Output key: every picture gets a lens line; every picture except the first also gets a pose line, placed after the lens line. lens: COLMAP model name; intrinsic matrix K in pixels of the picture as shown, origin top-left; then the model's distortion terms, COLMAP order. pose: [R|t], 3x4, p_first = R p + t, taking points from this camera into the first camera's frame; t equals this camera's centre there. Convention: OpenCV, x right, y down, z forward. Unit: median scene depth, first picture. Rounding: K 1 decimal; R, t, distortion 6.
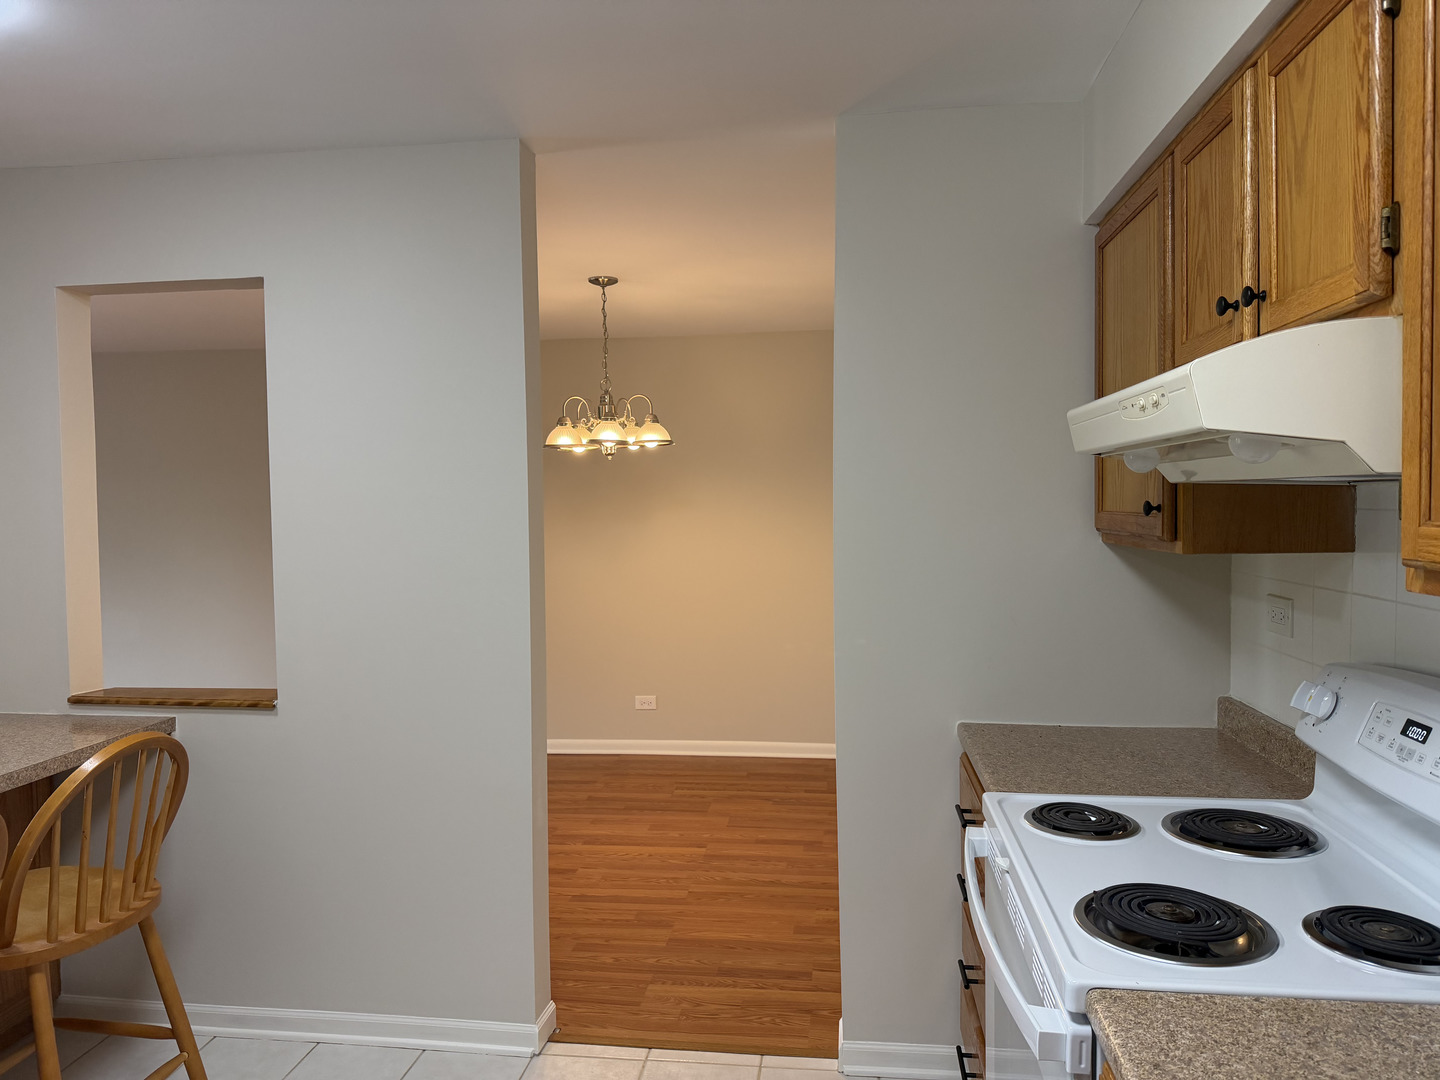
lens RADIAL K [[1023.5, 0, 713.5], [0, 1023.5, 545.8], [0, 0, 1]] dist [0.093890, -0.154020]
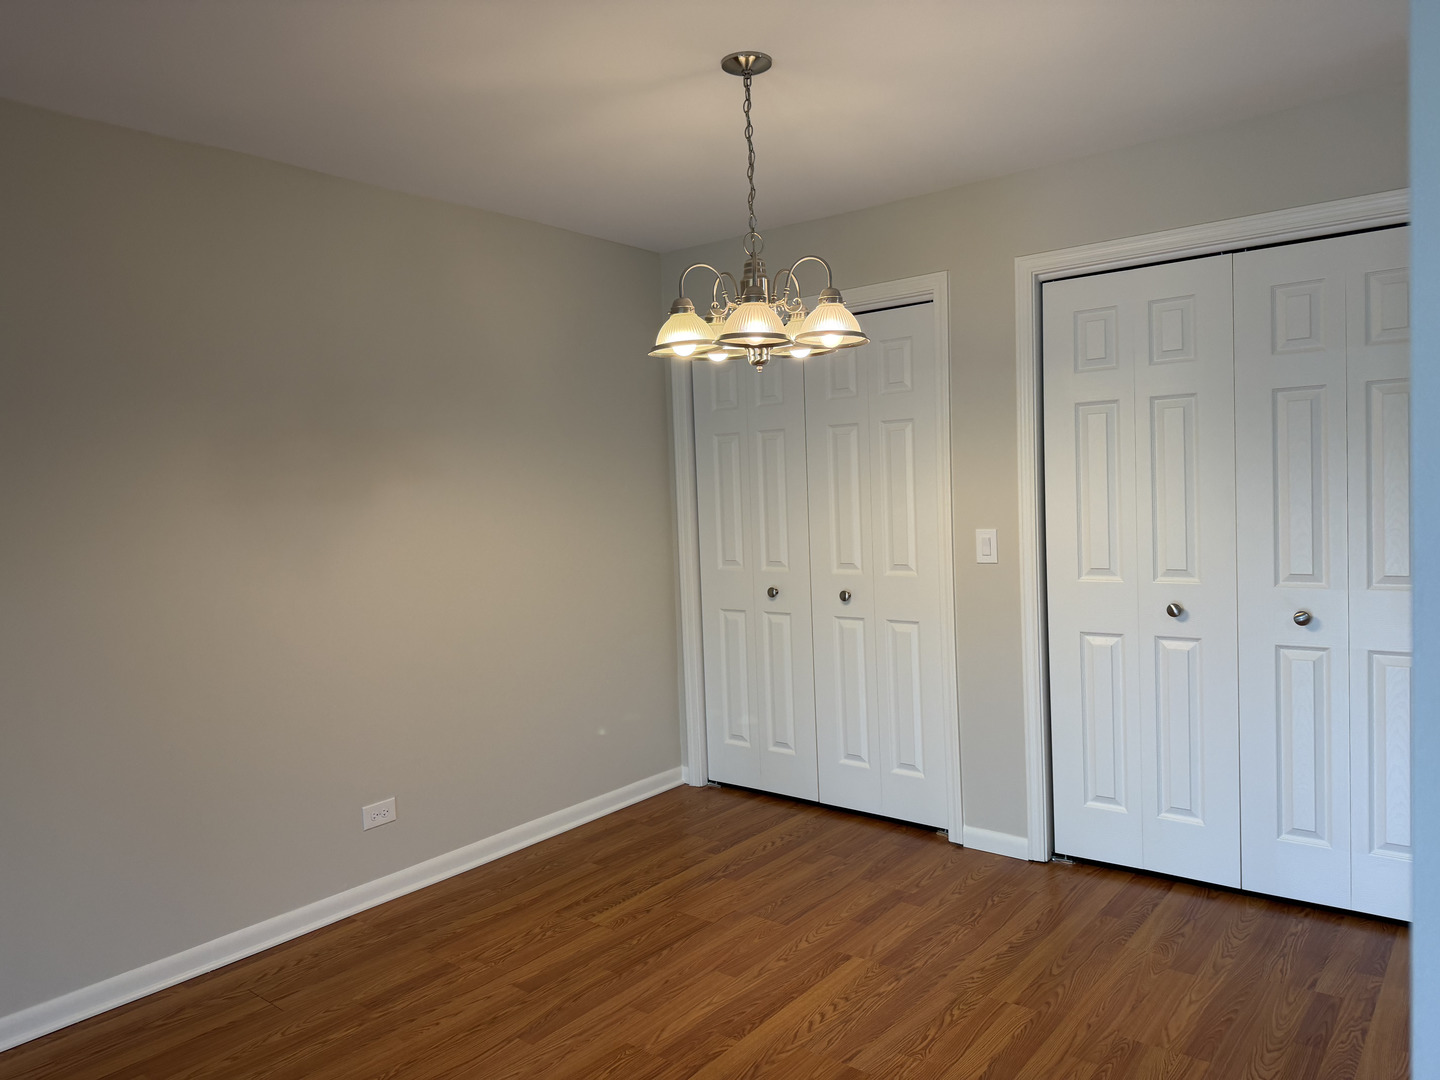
lens RADIAL K [[1023.5, 0, 713.5], [0, 1023.5, 545.8], [0, 0, 1]] dist [0.093890, -0.154020]
pose [[0.511060, -0.058205, 0.857572, -0.559734], [0.067795, 0.997326, 0.027289, -0.001457], [-0.856867, 0.044192, 0.513639, 0.642481]]
